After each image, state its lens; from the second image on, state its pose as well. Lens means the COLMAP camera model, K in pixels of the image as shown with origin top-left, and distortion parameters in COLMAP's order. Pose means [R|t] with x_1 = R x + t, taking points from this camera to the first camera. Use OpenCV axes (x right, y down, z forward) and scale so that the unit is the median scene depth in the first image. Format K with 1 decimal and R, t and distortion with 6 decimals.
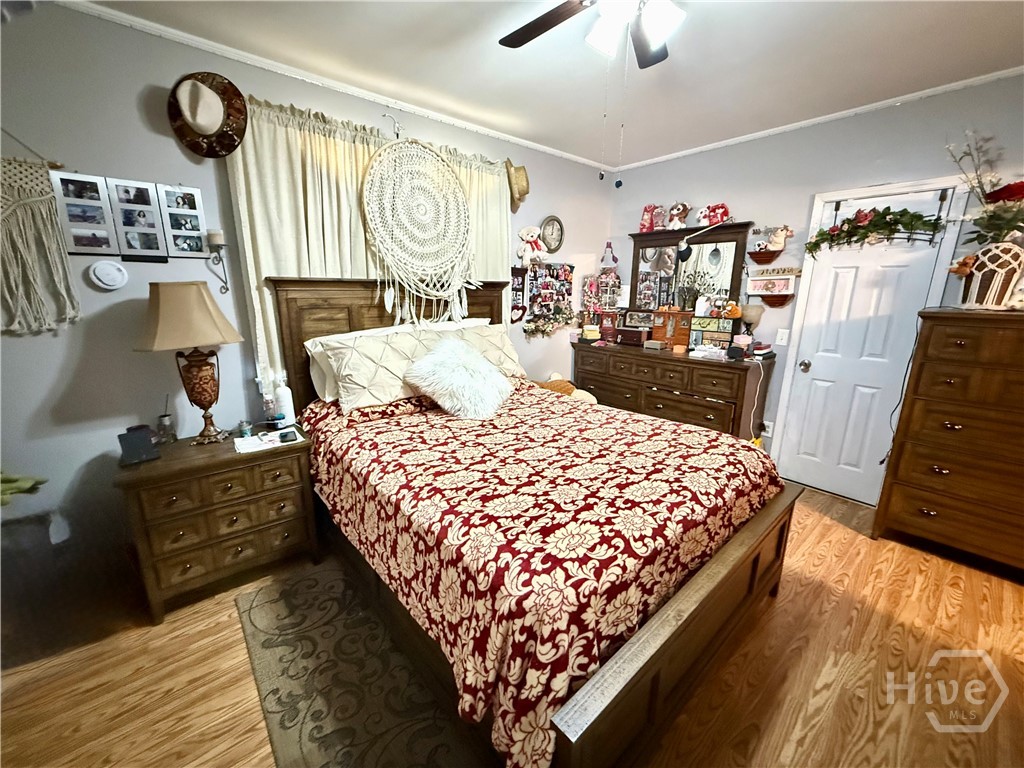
lens RADIAL K [[399.4, 0, 512.0], [0, 399.4, 384.0], [0, 0, 1]] dist [0.000128, -0.000044]
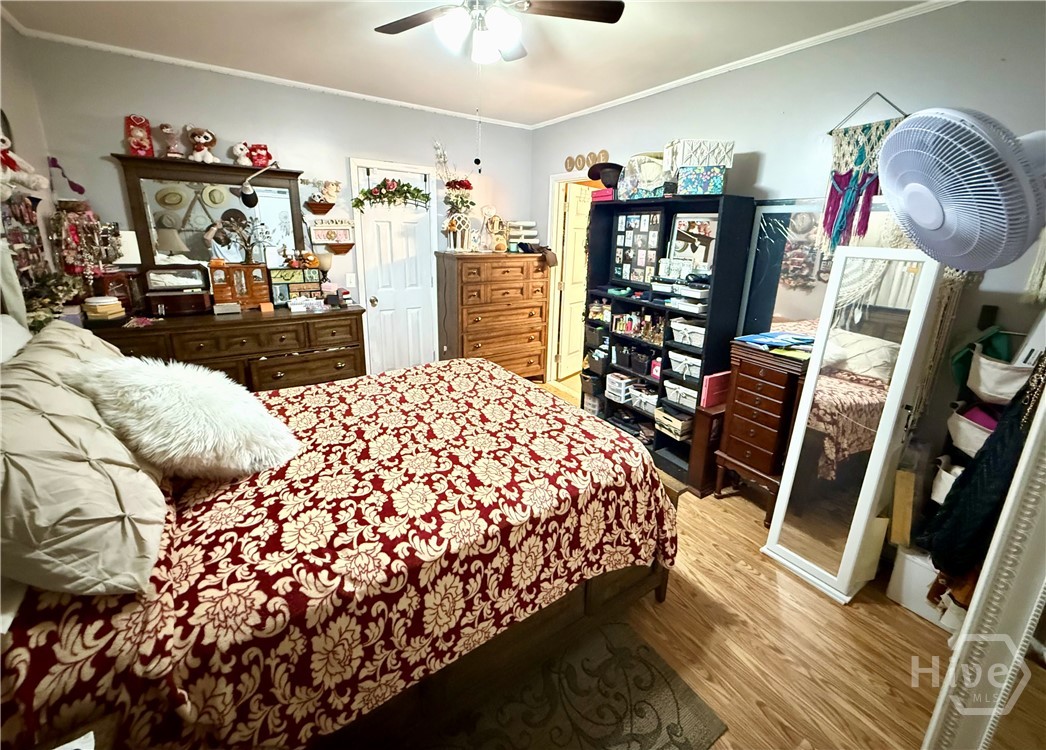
lens RADIAL K [[435.8, 0, 526.9], [0, 435.8, 341.0], [0, 0, 1]] dist [0.000004, 0.000087]
pose [[0.126821, -0.251450, 0.959526, -0.578309], [0.203632, 0.953333, 0.222913, -0.149506], [-0.970799, 0.167120, 0.172106, 0.388248]]
